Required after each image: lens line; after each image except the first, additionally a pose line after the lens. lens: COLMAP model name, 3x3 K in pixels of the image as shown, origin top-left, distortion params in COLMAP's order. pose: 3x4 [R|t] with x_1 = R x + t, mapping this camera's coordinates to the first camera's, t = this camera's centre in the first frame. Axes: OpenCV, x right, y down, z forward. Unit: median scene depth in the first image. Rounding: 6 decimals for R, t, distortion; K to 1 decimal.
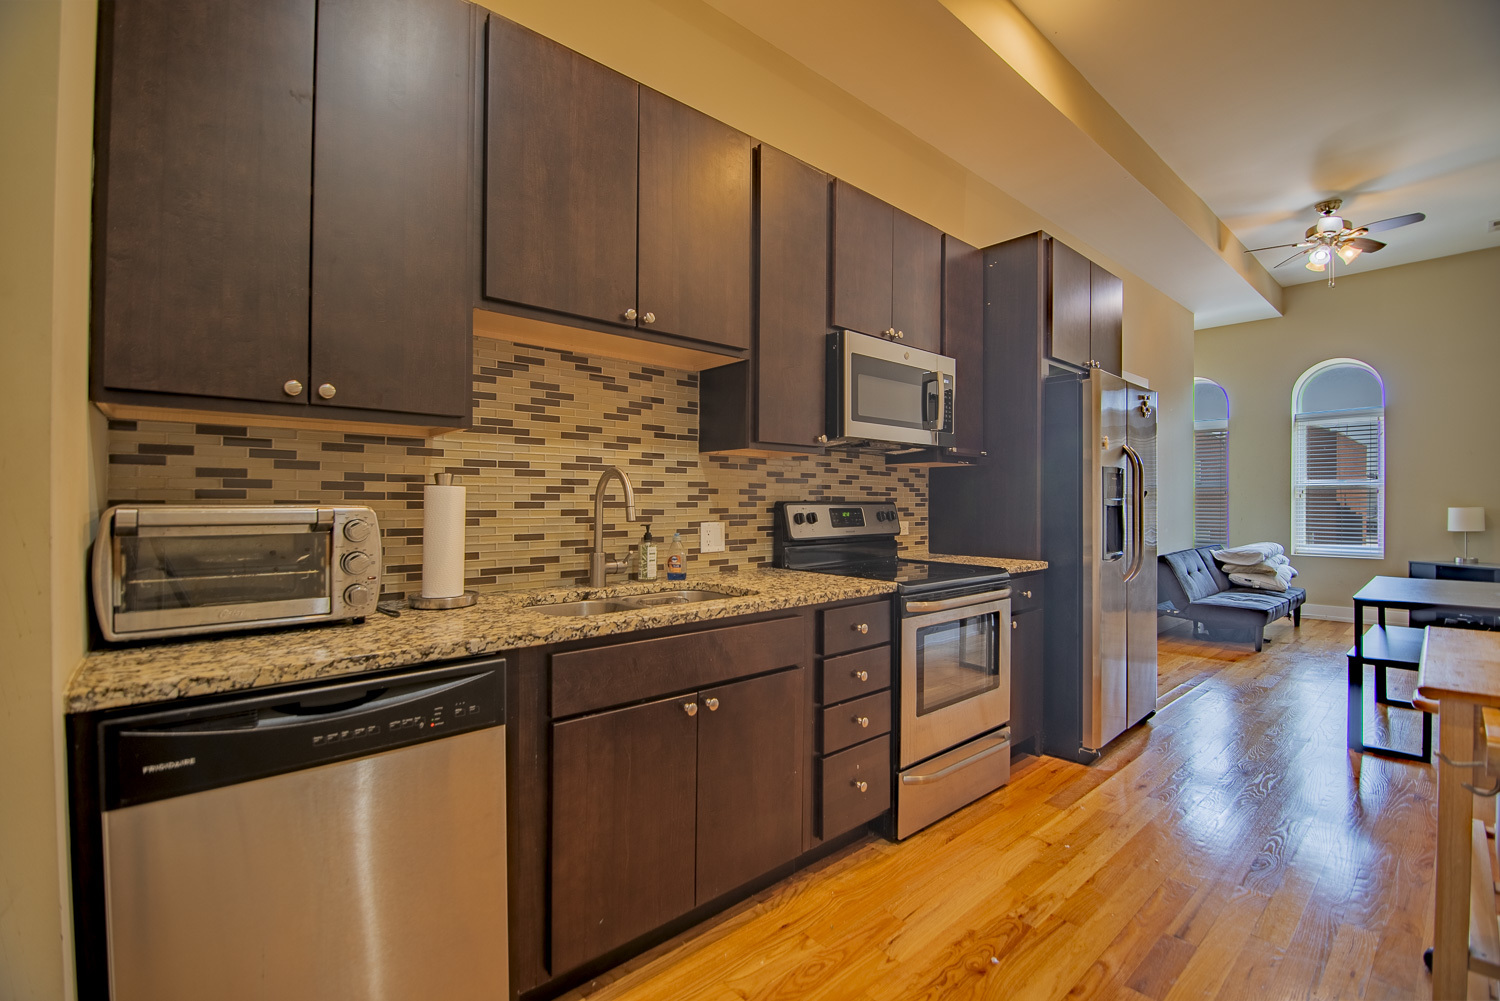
lens RADIAL K [[661.4, 0, 753.9], [0, 661.4, 500.3], [0, 0, 1]] dist [-0.016200, -0.000890]
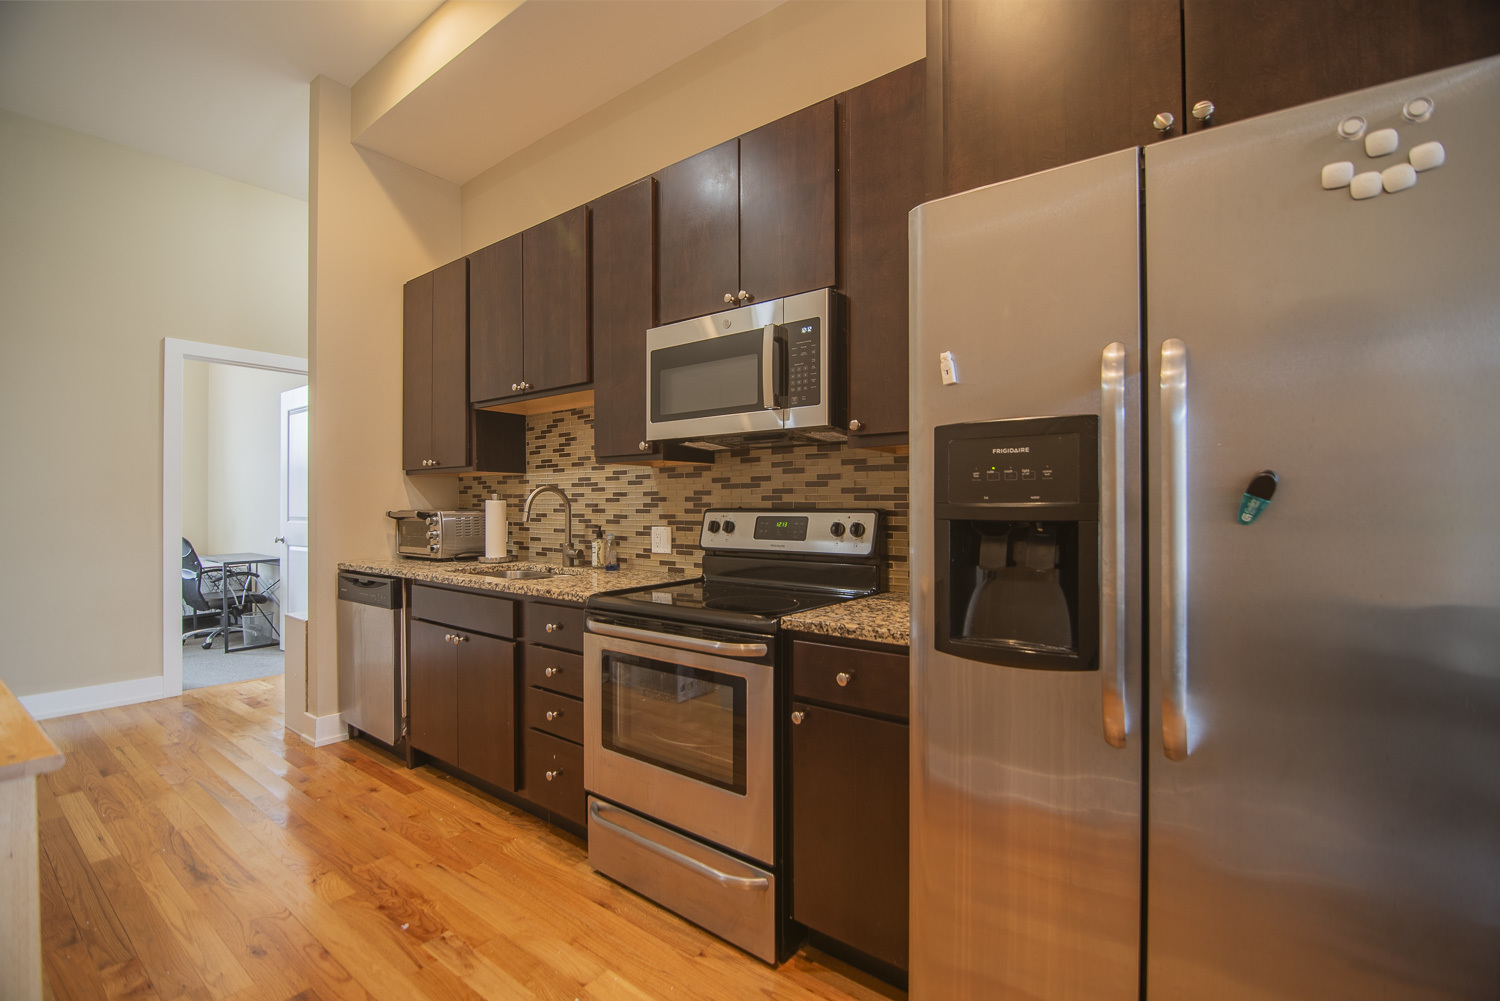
lens RADIAL K [[661.4, 0, 753.9], [0, 661.4, 500.3], [0, 0, 1]] dist [-0.016200, -0.000890]
pose [[0.190276, -0.008833, -0.981691, 1.142932], [0.004167, 0.999958, -0.008190, -0.002195], [0.981722, -0.002532, 0.190305, 1.000383]]
